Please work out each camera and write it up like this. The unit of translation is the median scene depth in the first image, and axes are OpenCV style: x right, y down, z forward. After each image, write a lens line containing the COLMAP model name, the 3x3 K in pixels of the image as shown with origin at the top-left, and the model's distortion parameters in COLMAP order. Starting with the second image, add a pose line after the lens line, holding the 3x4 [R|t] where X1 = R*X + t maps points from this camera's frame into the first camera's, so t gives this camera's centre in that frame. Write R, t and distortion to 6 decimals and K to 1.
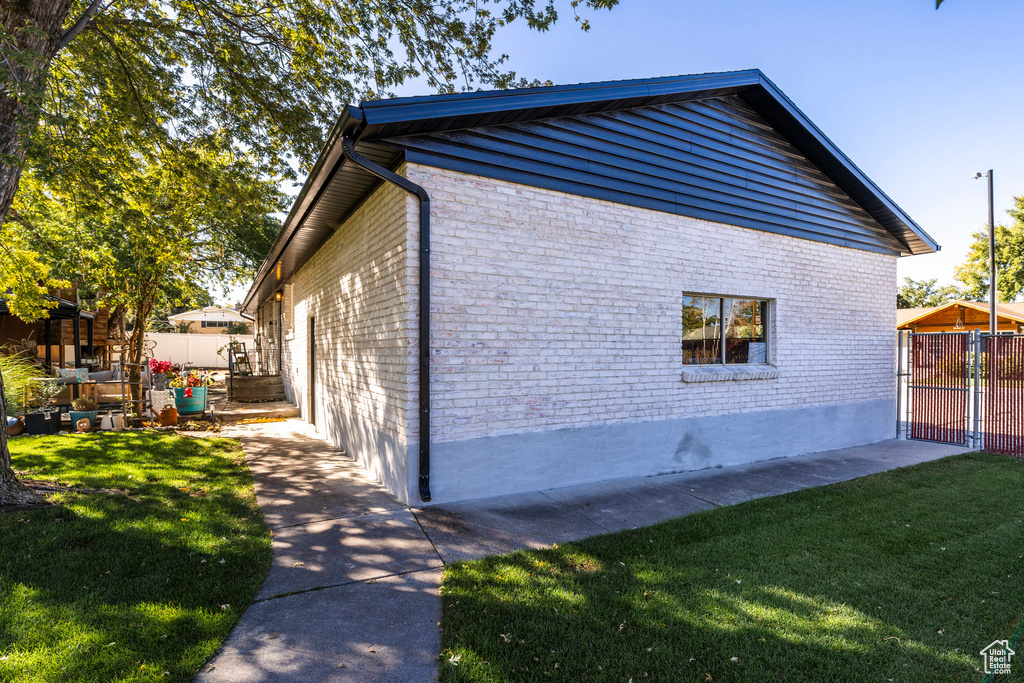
lens RADIAL K [[474.4, 0, 518.9], [0, 474.4, 337.4], [0, 0, 1]] dist [-0.013986, 0.000844]
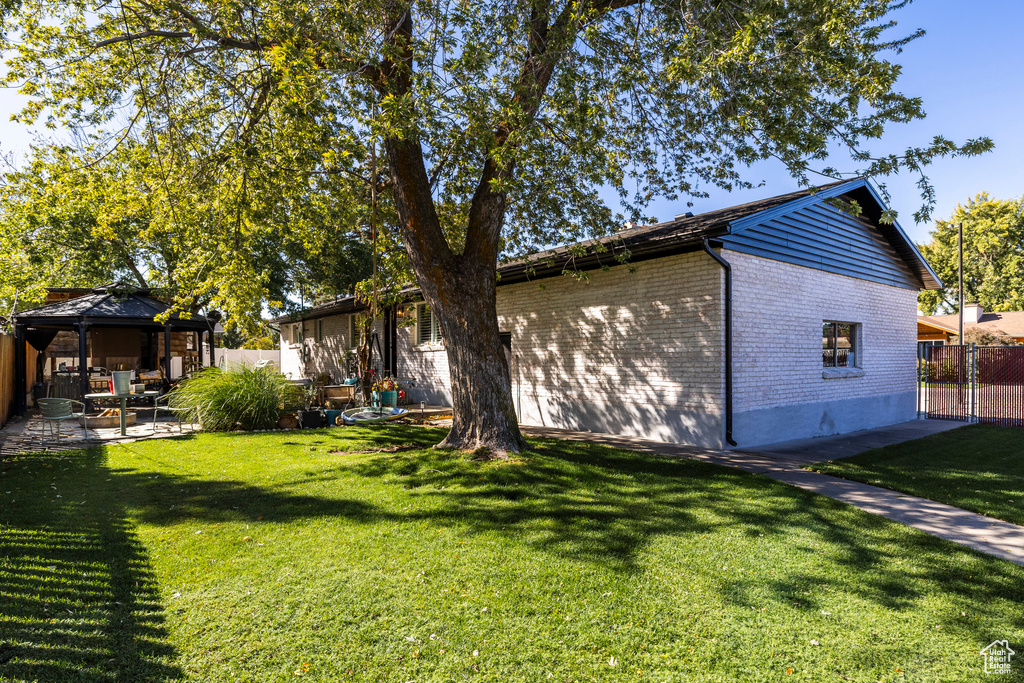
lens RADIAL K [[474.4, 0, 508.9], [0, 474.4, 345.0], [0, 0, 1]] dist [-0.013986, 0.000844]
pose [[0.996087, 0.000079, 0.088383, -0.880658], [-0.000151, 1.000000, 0.000815, -0.017174], [-0.088383, -0.000826, 0.996086, -0.481265]]
